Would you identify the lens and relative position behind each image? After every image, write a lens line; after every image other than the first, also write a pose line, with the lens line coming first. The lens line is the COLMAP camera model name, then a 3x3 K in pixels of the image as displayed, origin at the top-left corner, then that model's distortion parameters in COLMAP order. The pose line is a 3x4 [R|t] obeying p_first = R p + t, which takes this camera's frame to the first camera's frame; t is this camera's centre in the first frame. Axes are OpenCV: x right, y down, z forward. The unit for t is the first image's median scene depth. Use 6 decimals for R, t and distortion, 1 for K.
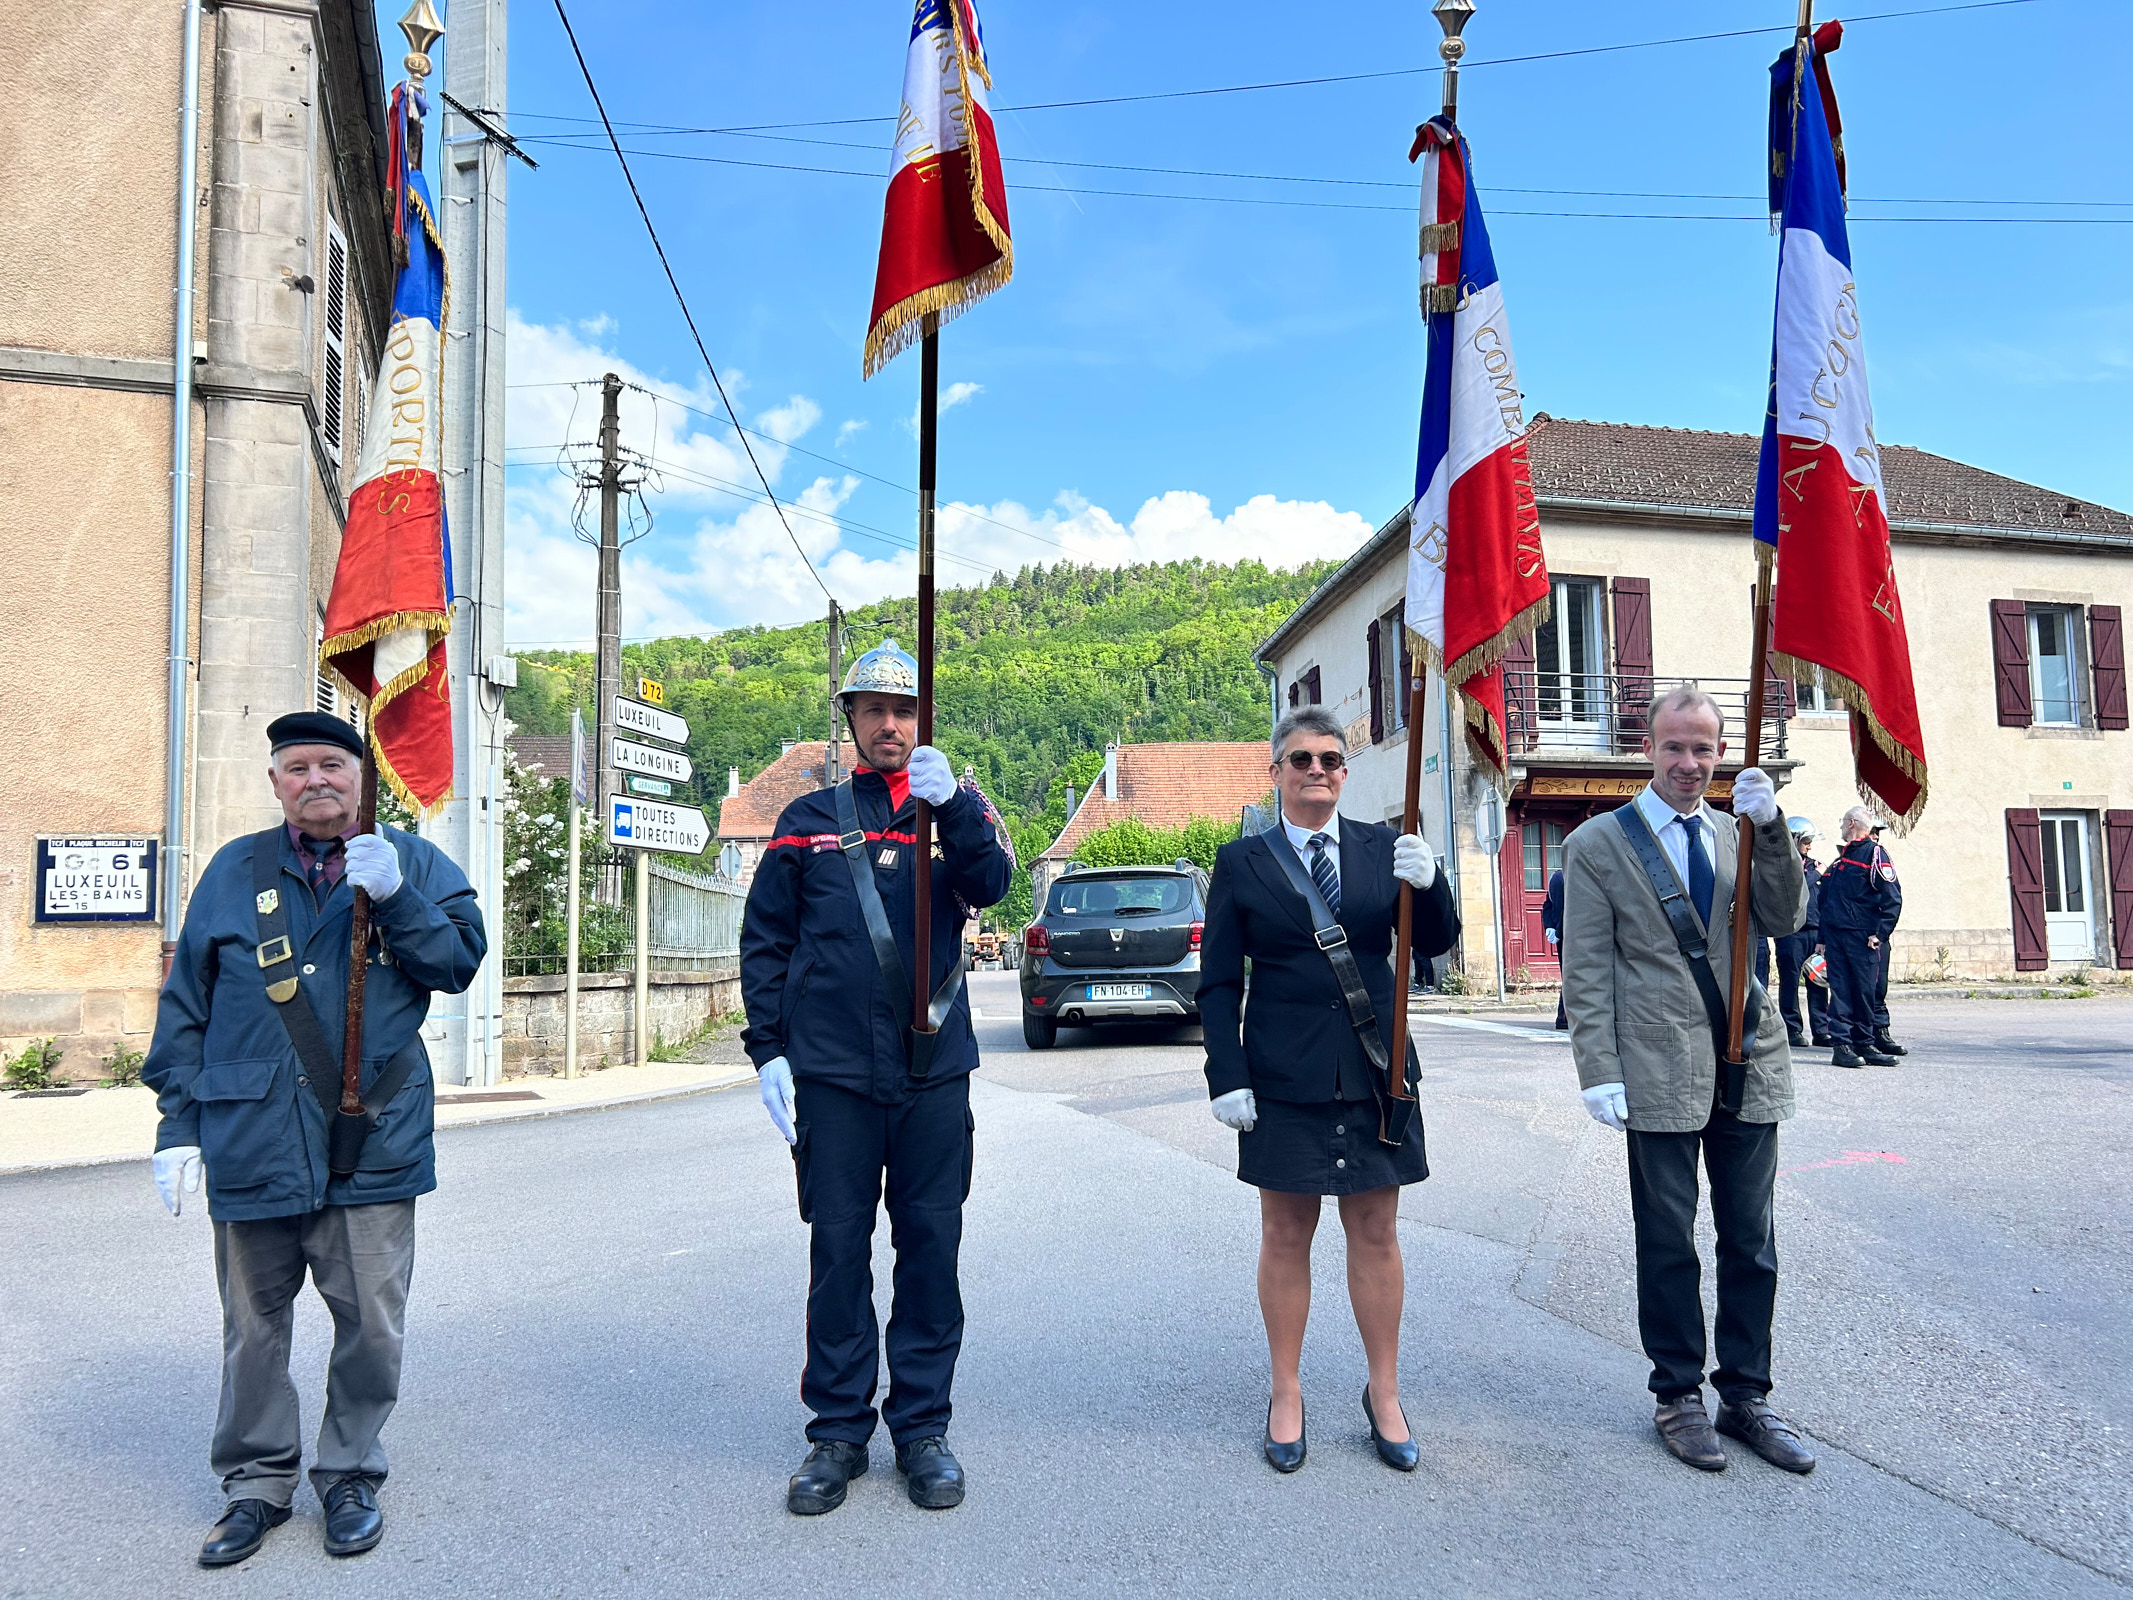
lens RADIAL K [[1586.6, 0, 1019.2], [0, 1586.6, 824.6], [0, 0, 1]] dist [0.086526, -0.089196]
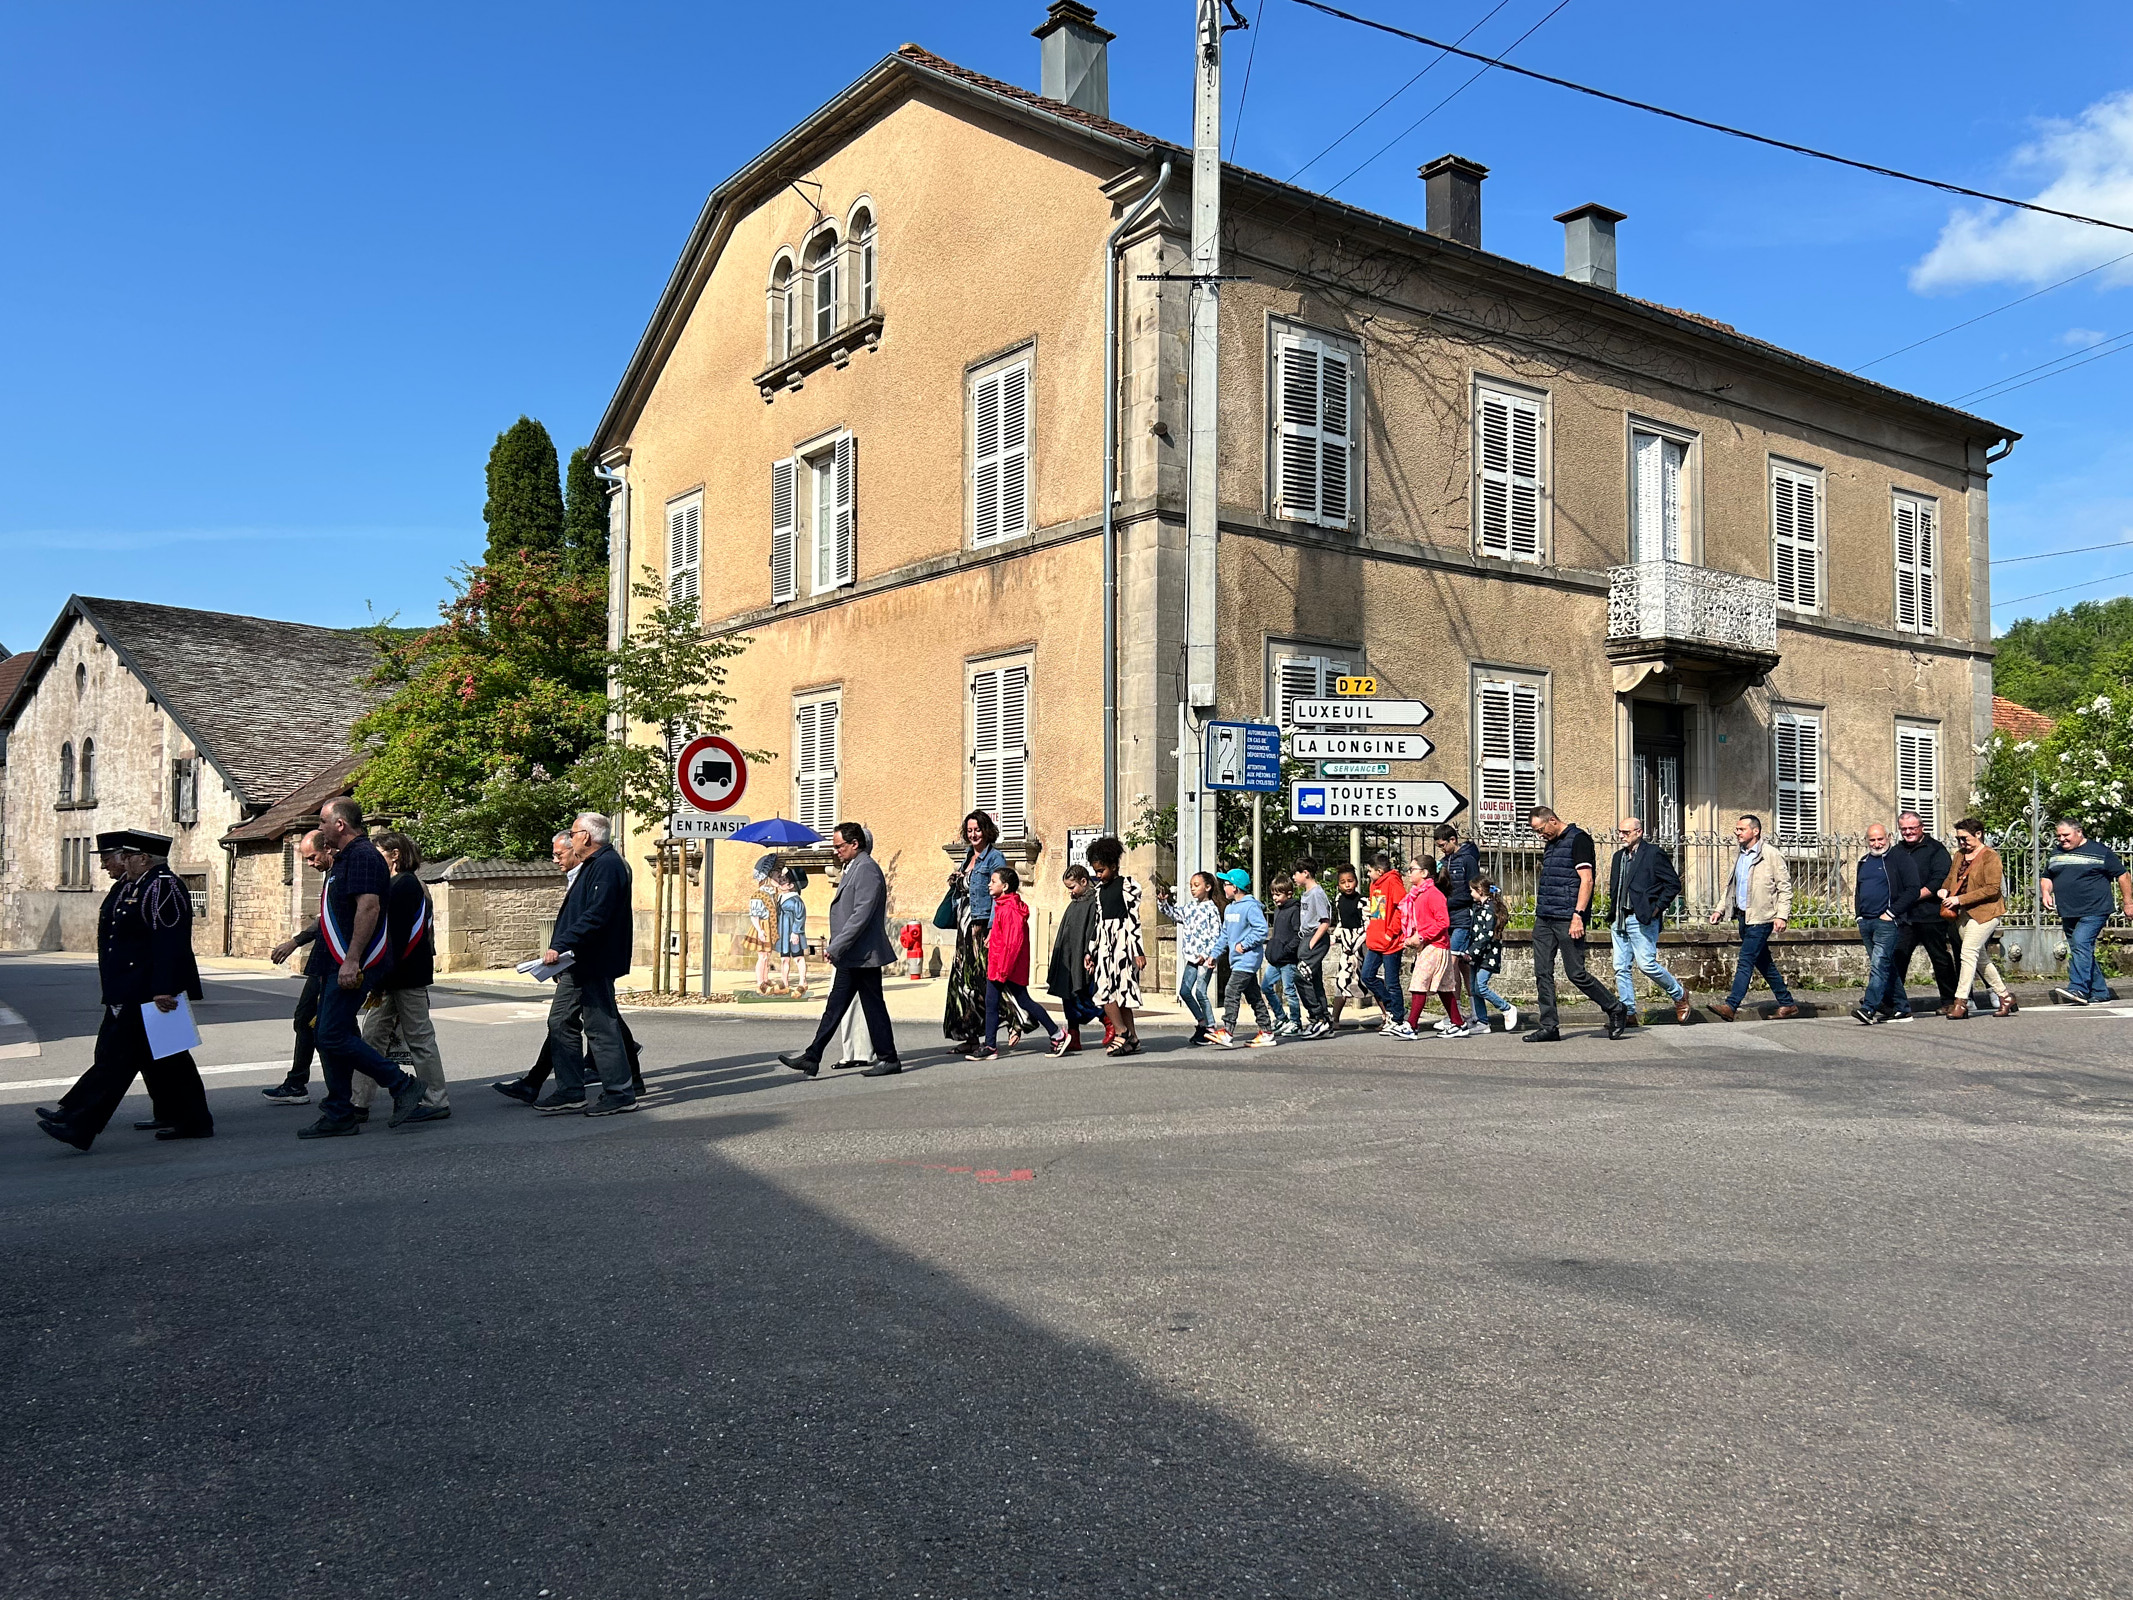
lens RADIAL K [[1583.4, 0, 1047.4], [0, 1583.4, 787.1], [0, 0, 1]] dist [0.079536, -0.079125]
pose [[0.354748, -0.043499, -0.933950, 0.837469], [0.072357, 0.997199, -0.018961, -0.005219], [0.932158, -0.060851, 0.356901, 0.413137]]
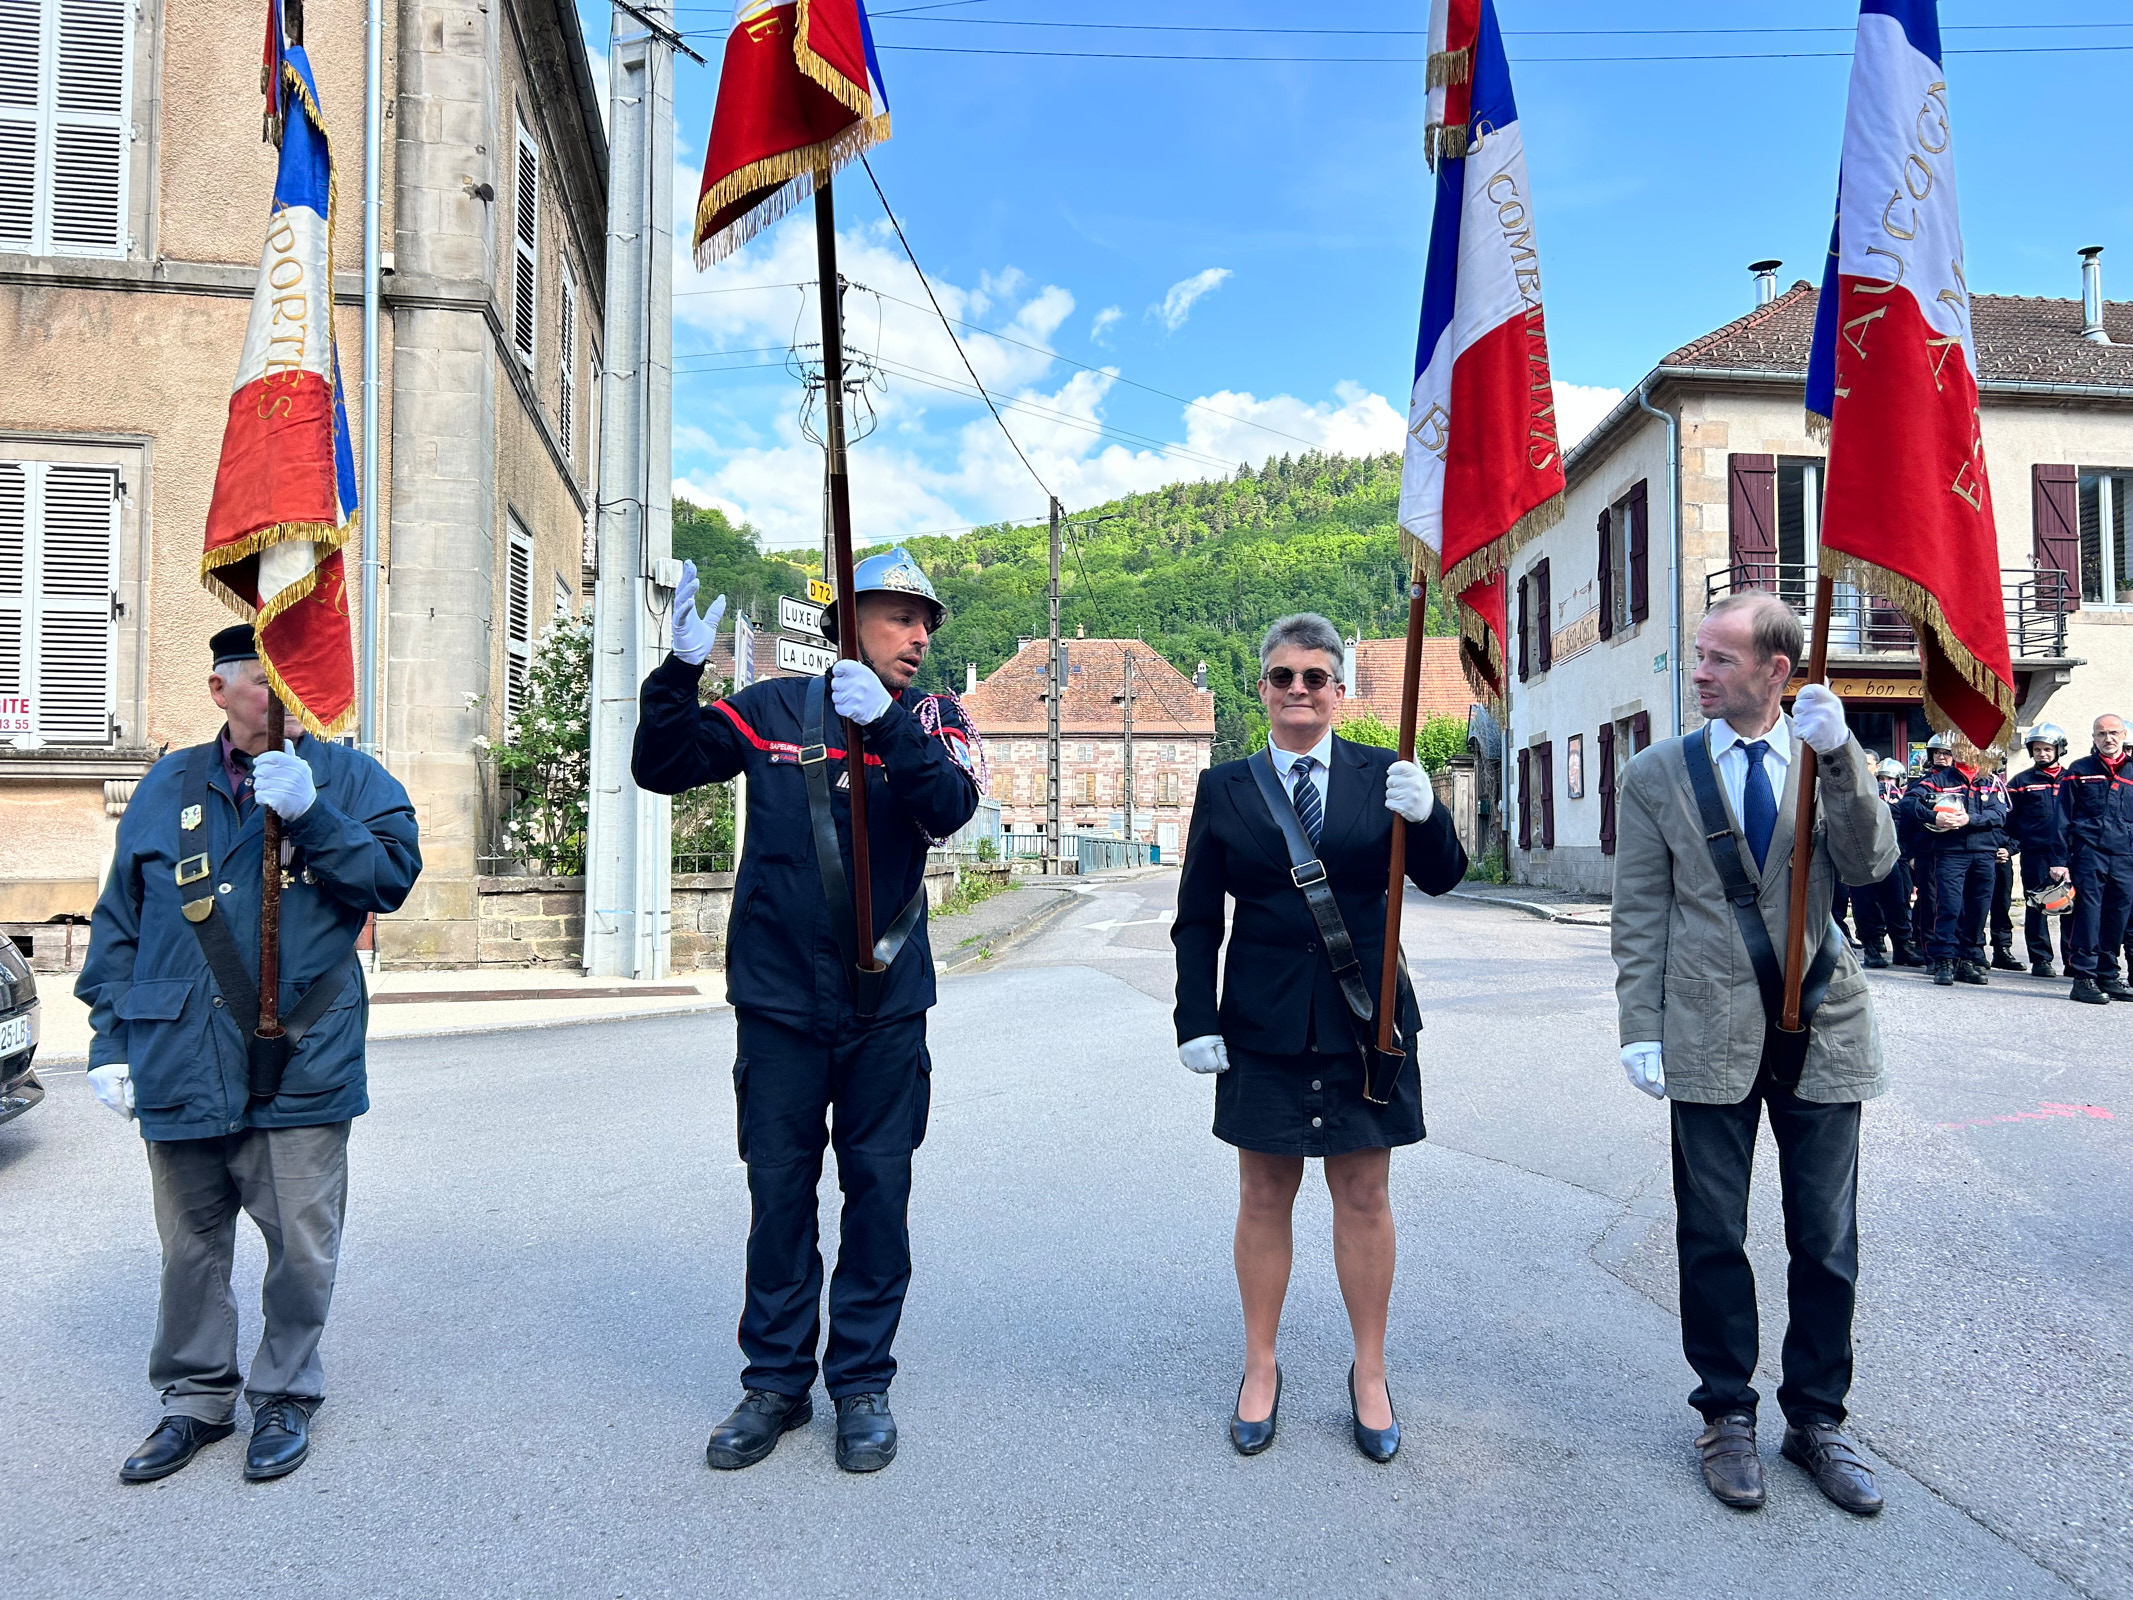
lens RADIAL K [[1583.4, 0, 1047.4], [0, 1583.4, 787.1], [0, 0, 1]] dist [0.079536, -0.079125]
pose [[0.990622, 0.011451, -0.136148, 0.054246], [-0.005713, 0.999082, 0.042463, -0.004666], [0.136509, -0.041287, 0.989778, 0.030270]]
